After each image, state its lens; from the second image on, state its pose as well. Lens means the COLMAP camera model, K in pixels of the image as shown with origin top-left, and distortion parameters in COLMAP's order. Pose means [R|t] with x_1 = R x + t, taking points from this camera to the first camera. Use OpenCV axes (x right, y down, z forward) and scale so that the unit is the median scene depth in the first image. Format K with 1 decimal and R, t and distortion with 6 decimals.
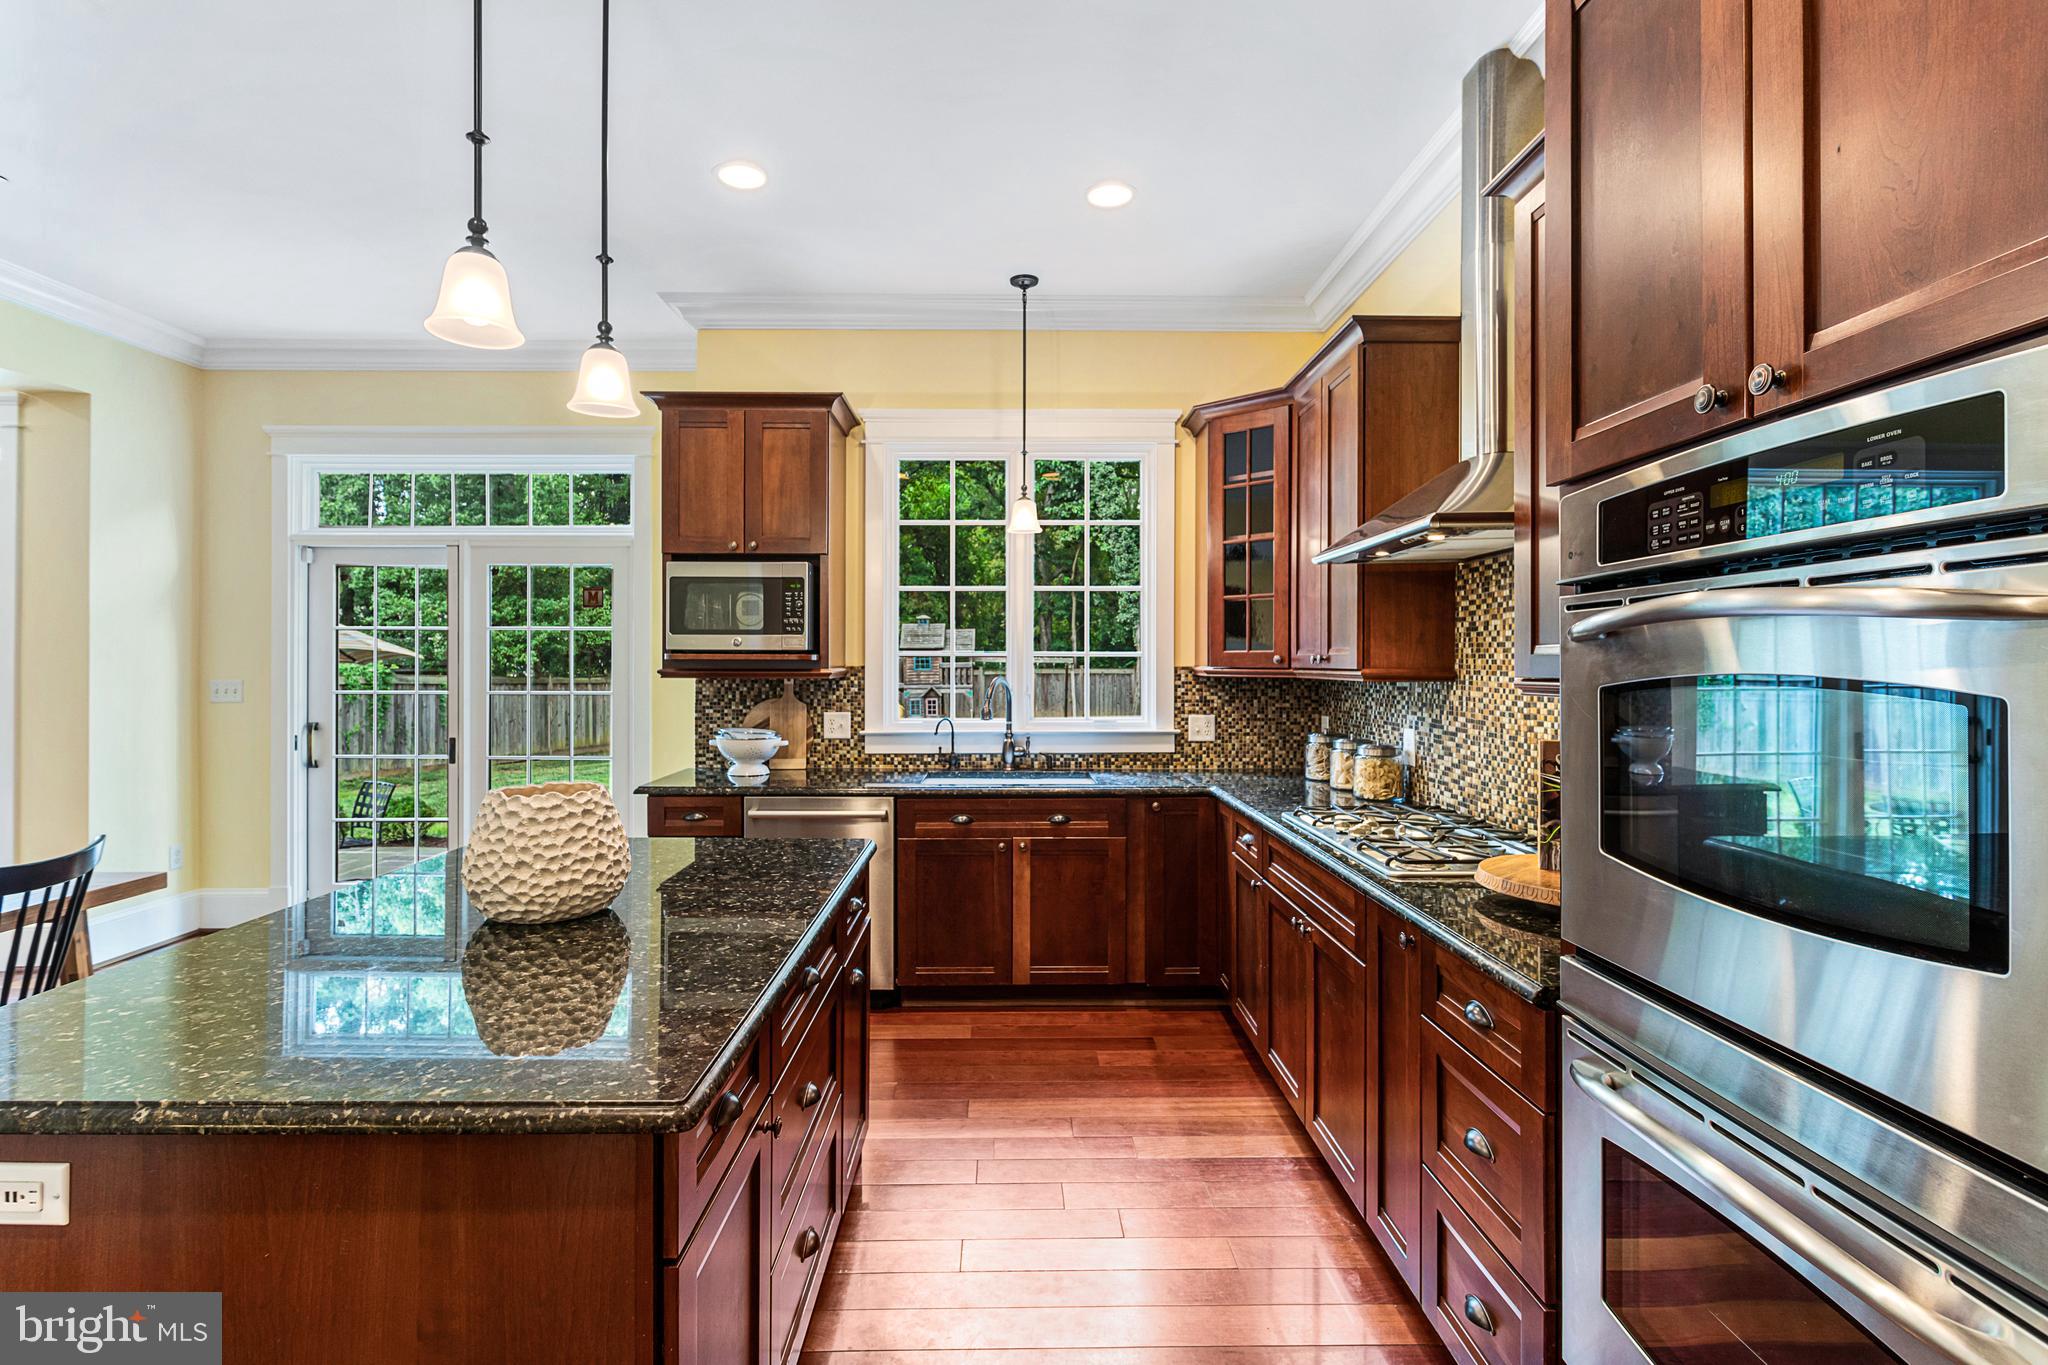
lens RADIAL K [[995.4, 0, 1027.7], [0, 995.4, 666.5], [0, 0, 1]] dist [0.002800, 0.001051]
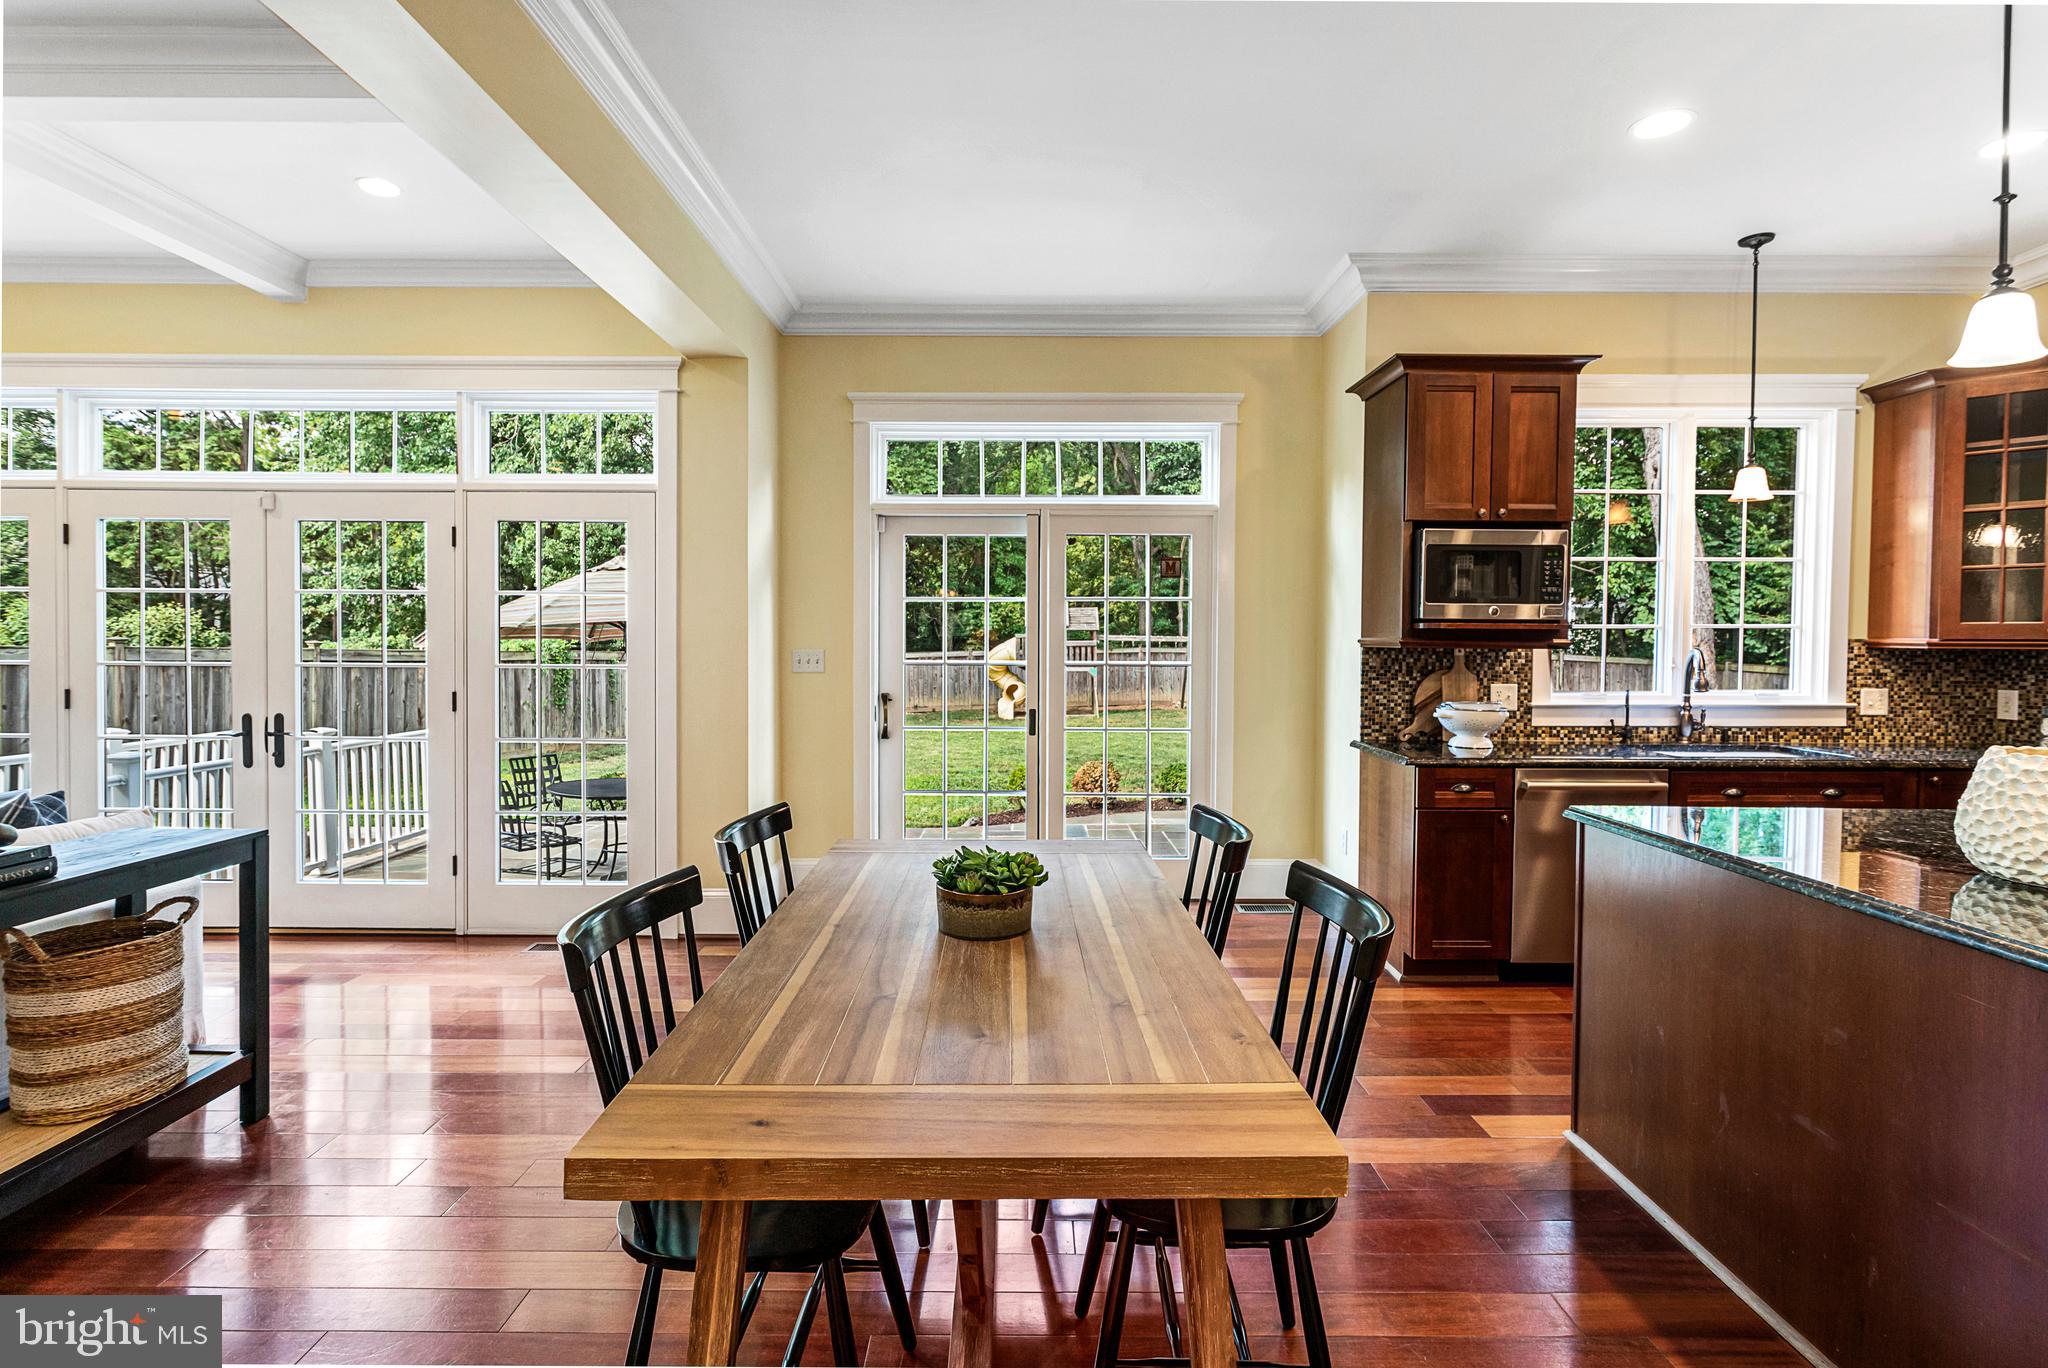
lens RADIAL K [[995.4, 0, 1027.7], [0, 995.4, 668.0], [0, 0, 1]] dist [0.002800, 0.001051]
pose [[0.999968, 0.003640, -0.007111, -0.651481], [-0.003481, 0.999745, 0.022300, 0.009630], [0.007191, -0.022274, 0.999726, 0.013160]]
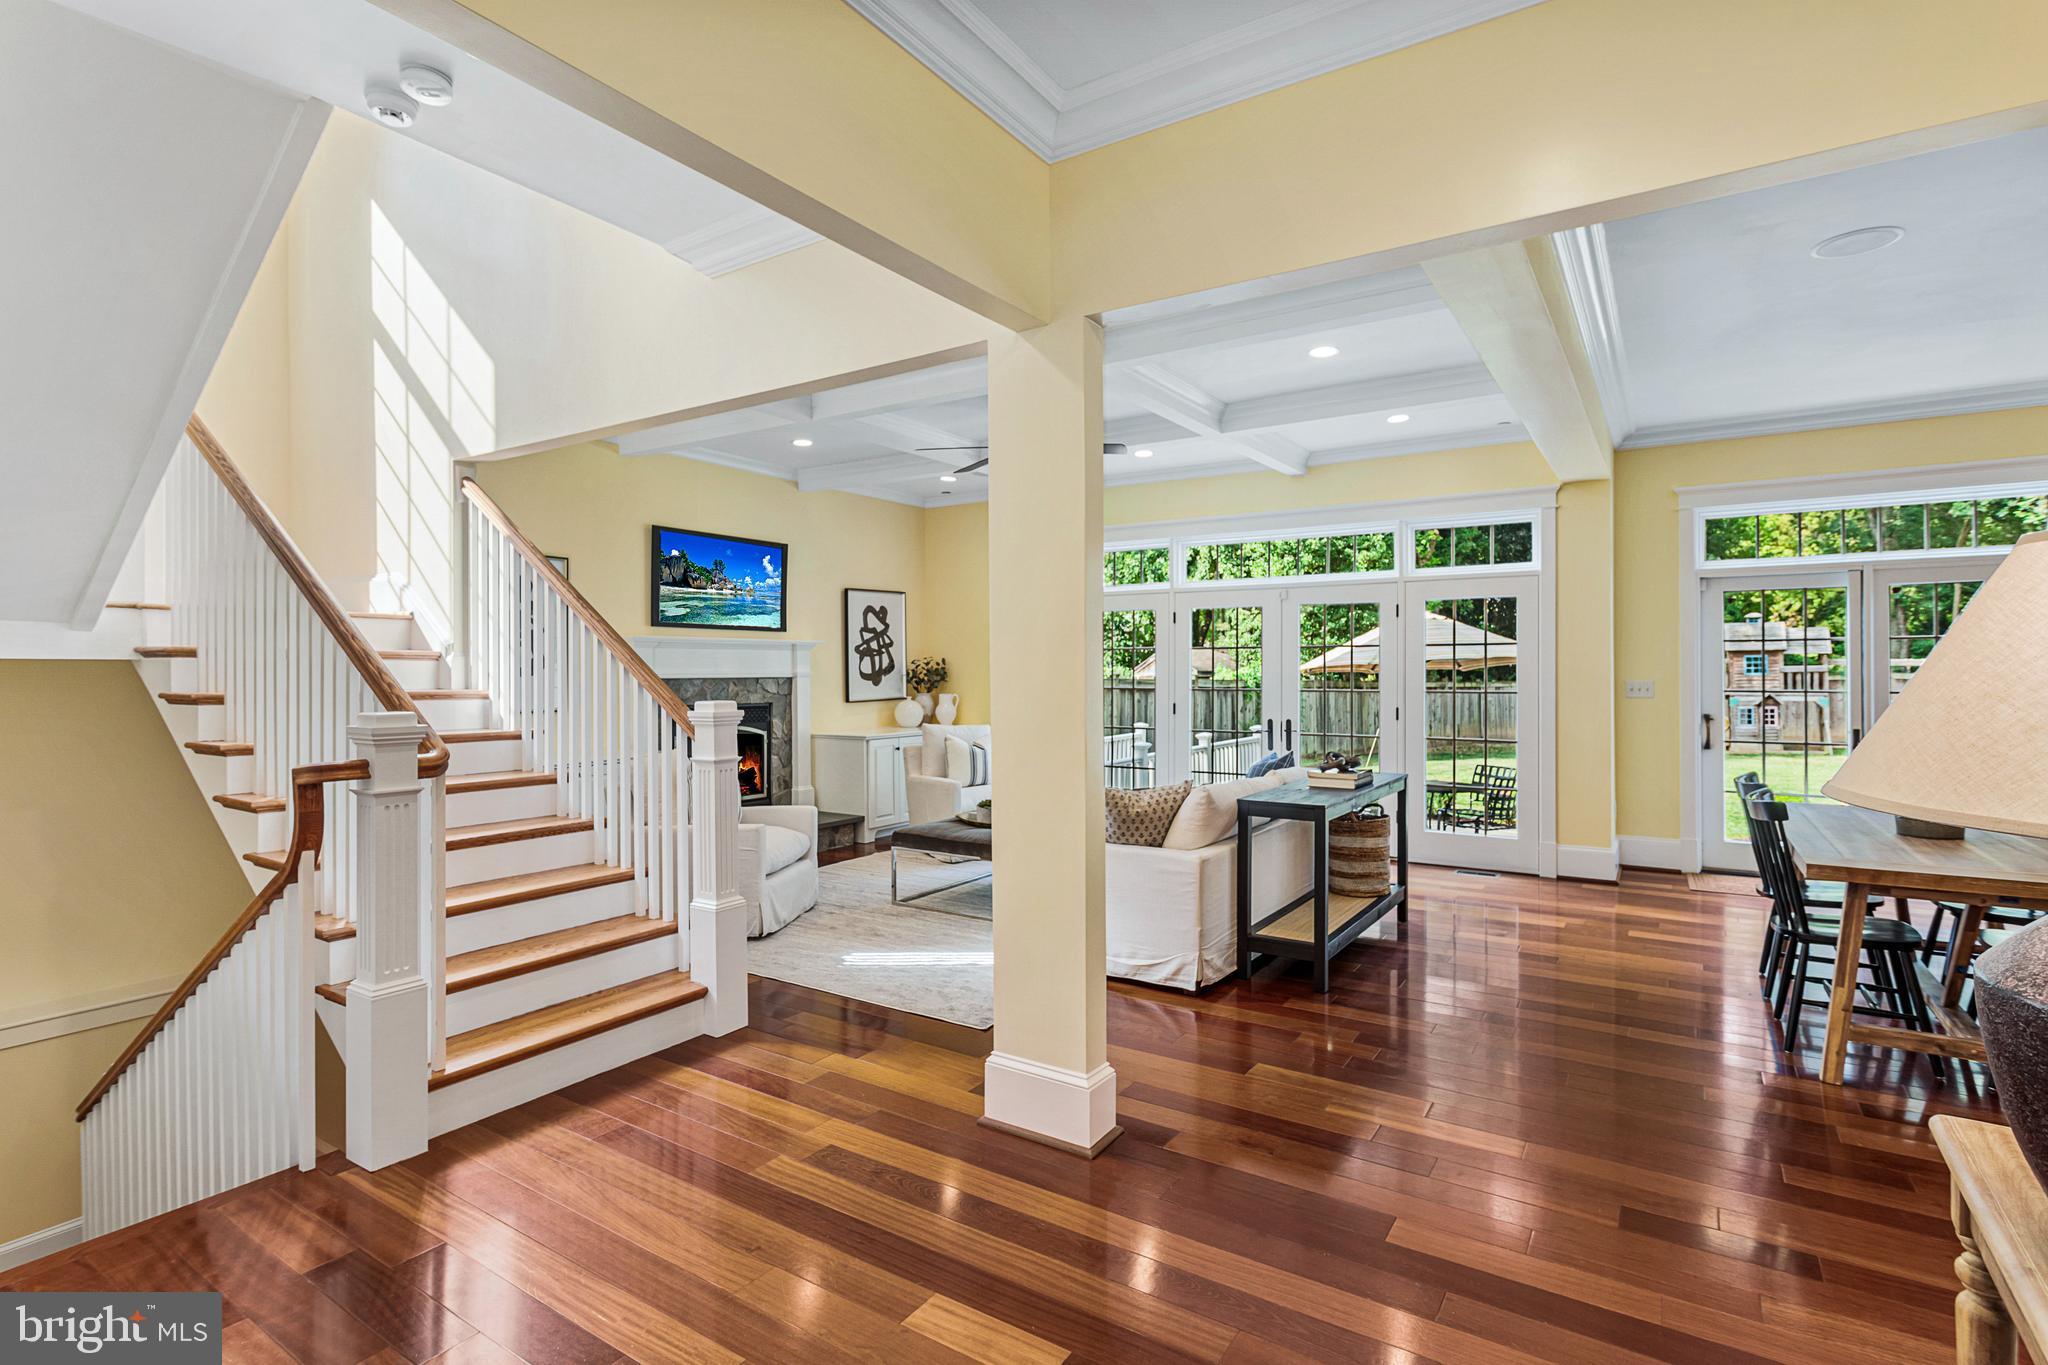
lens RADIAL K [[995.4, 0, 1024.0], [0, 995.4, 682.5], [0, 0, 1]] dist [-0.000848, 0.000254]
pose [[0.825548, 0.001974, -0.564328, -0.824319], [0.003778, 0.999952, 0.009025, 0.000404], [0.564319, -0.009583, 0.825501, -0.642799]]
